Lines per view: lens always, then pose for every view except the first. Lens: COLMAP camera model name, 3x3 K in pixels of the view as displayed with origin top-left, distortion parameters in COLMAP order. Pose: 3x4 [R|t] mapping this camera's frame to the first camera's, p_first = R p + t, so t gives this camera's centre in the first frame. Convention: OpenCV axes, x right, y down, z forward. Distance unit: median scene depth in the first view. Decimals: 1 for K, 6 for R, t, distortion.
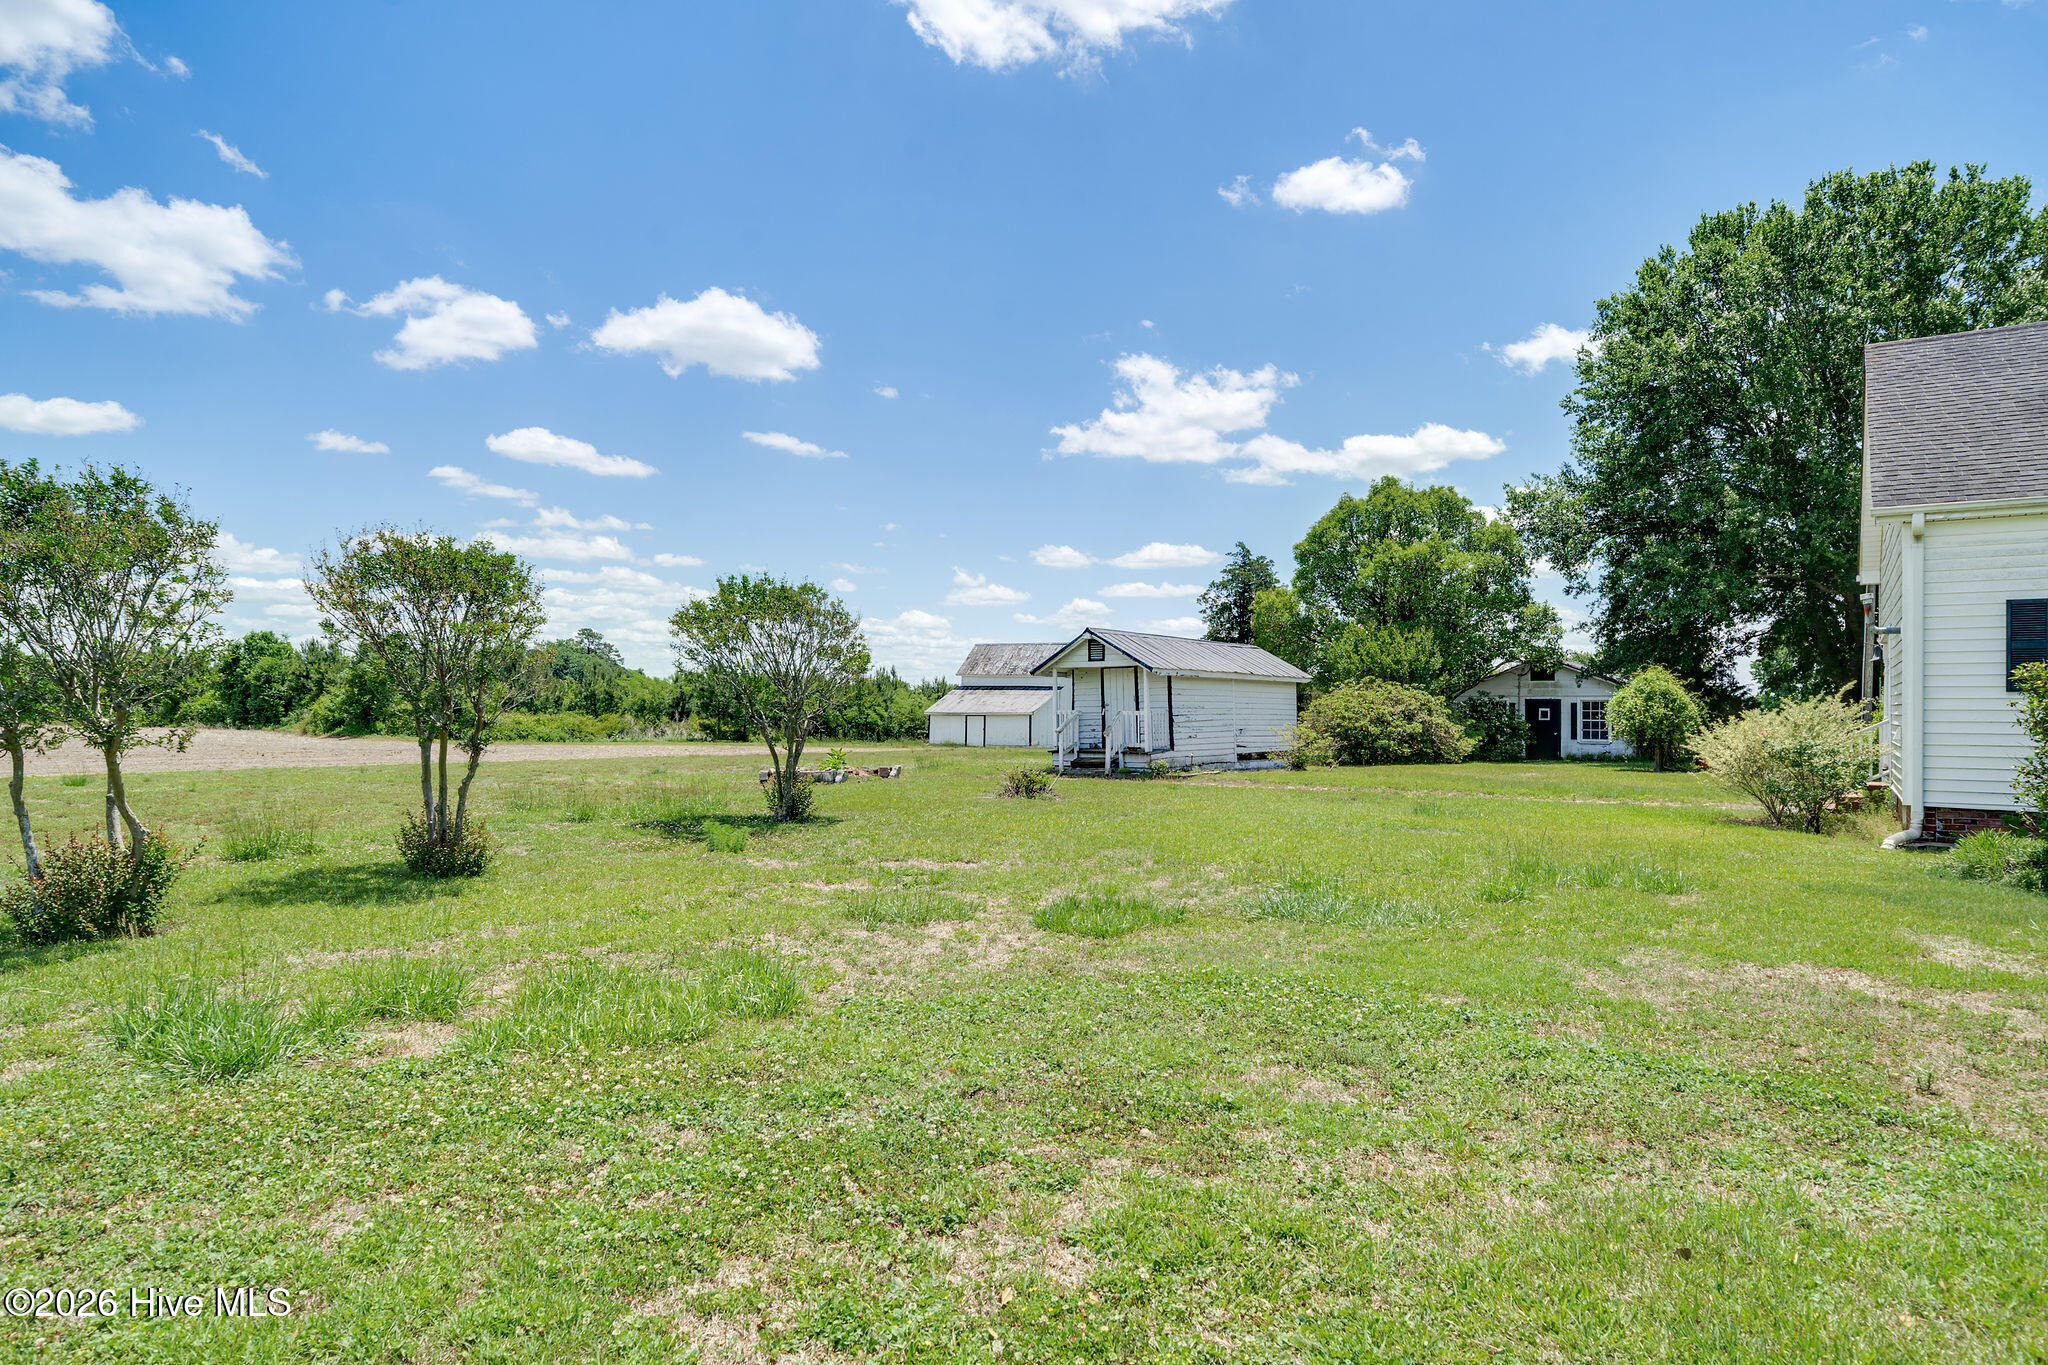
lens RADIAL K [[1265.5, 0, 981.5], [0, 1265.5, 699.8], [0, 0, 1]] dist [0.001555, 0.001458]
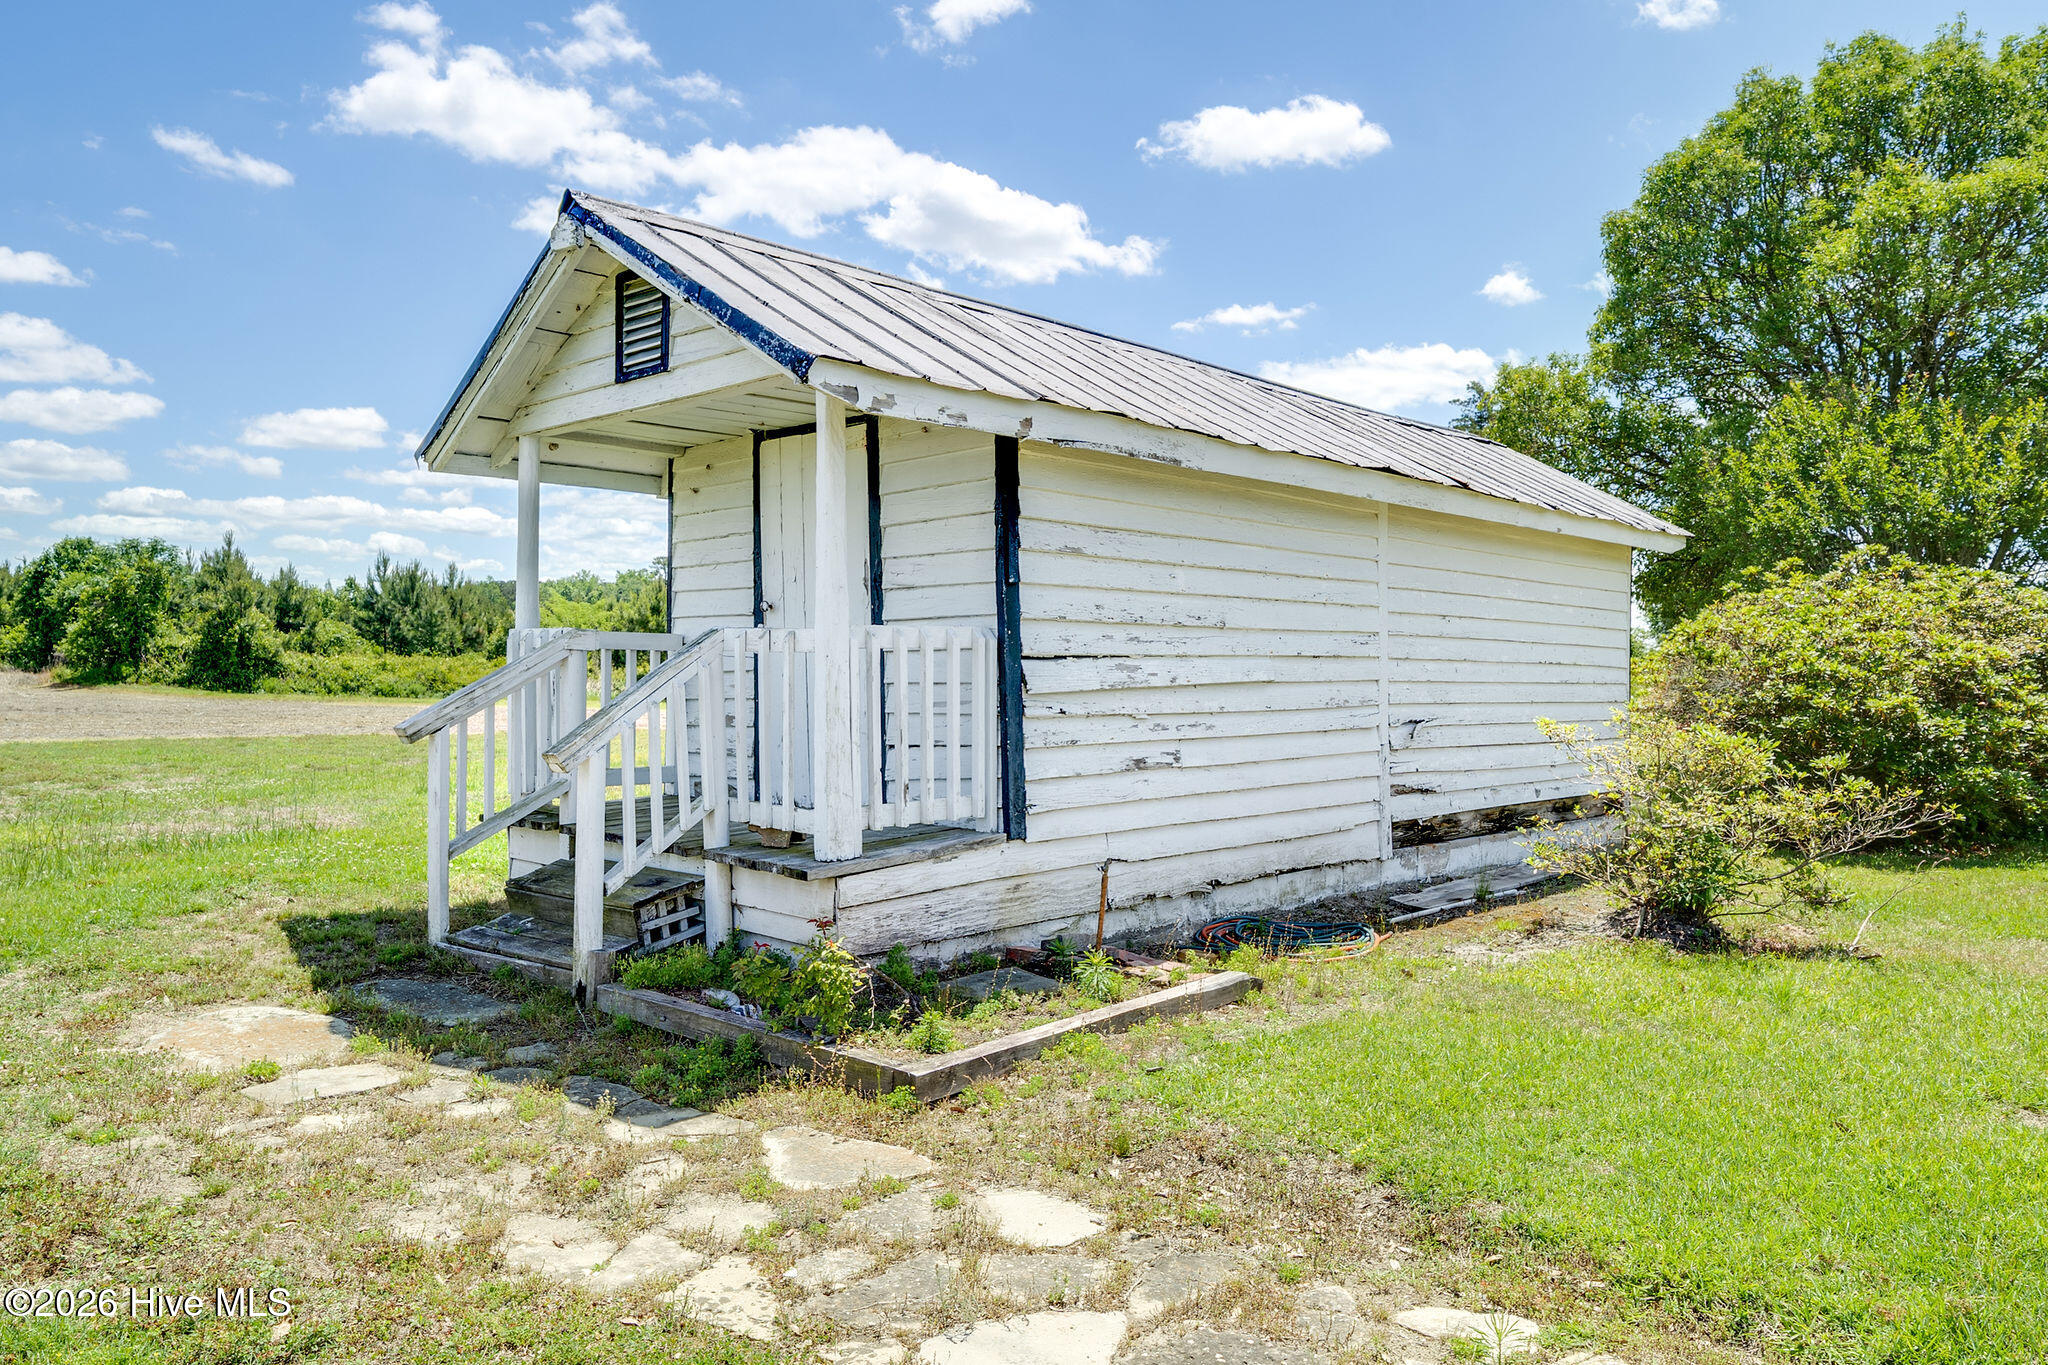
lens RADIAL K [[1286.1, 0, 1025.6], [0, 1286.1, 715.4], [0, 0, 1]] dist [0.003375, 0.000693]
pose [[0.990569, 0.017804, -0.135850, 0.154646], [-0.011107, 0.998693, 0.049895, 0.010032], [0.136560, -0.047916, 0.989472, 0.698957]]
